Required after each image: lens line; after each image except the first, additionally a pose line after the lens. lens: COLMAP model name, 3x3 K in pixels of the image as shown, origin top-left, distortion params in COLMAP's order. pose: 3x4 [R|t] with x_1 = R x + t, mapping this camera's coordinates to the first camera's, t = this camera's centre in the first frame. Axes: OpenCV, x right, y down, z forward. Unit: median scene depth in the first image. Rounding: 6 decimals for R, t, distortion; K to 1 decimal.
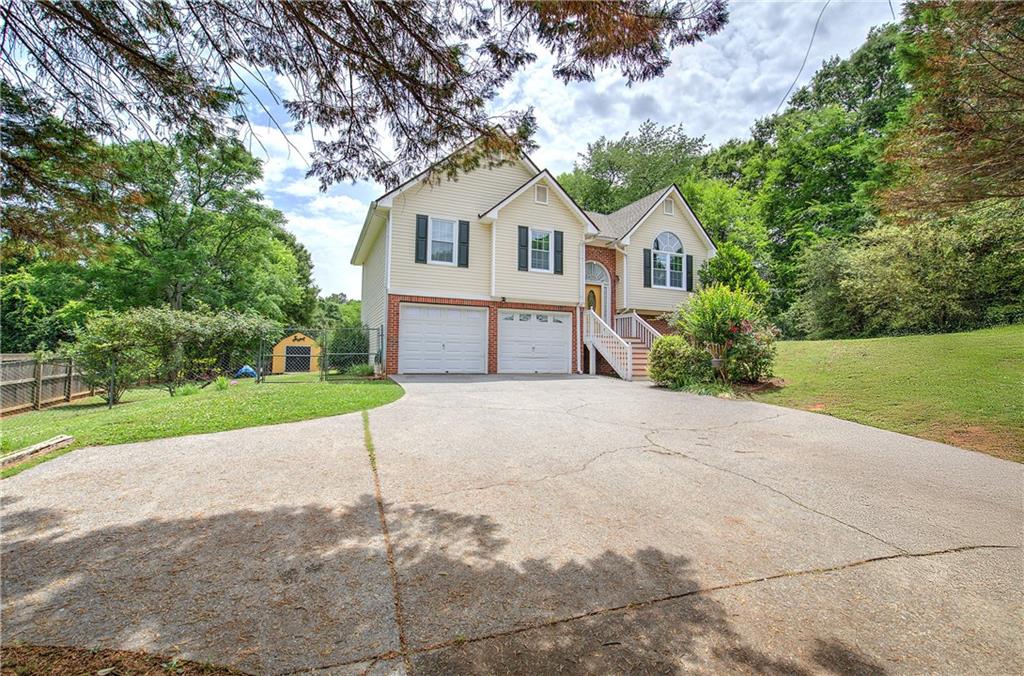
lens RADIAL K [[428.6, 0, 512.0], [0, 428.6, 338.0], [0, 0, 1]] dist [0.003516, 0.000838]
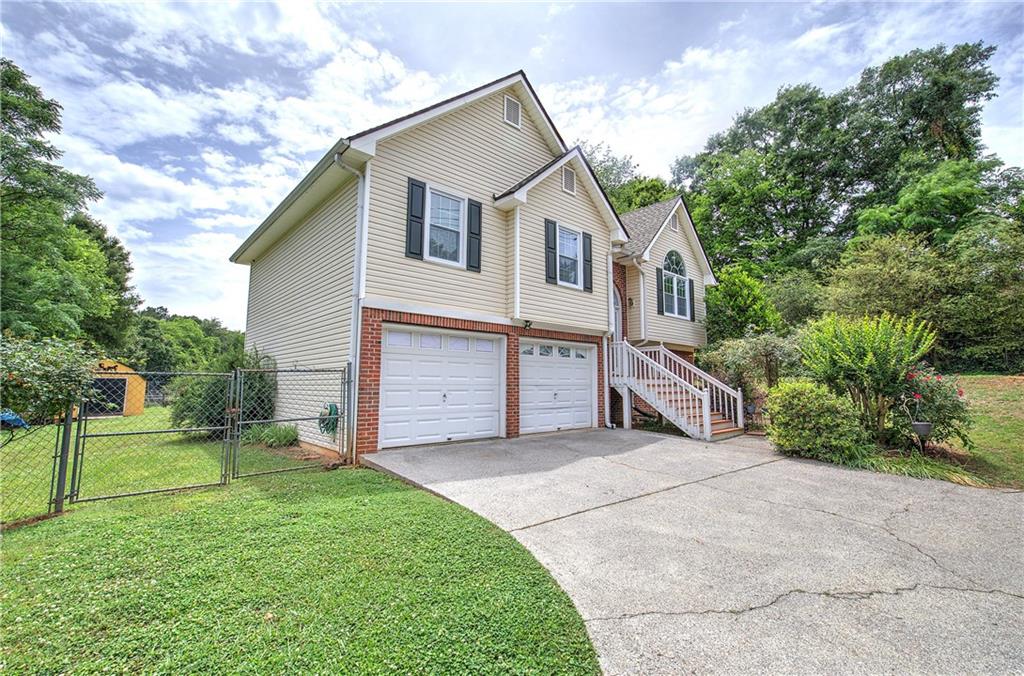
lens RADIAL K [[428.6, 0, 512.0], [0, 428.6, 338.0], [0, 0, 1]] dist [0.003516, 0.000838]
pose [[0.951722, 0.023985, 0.306023, -0.230281], [-0.006181, 0.998238, -0.059017, -0.026079], [-0.306899, 0.054276, 0.950193, 0.347280]]
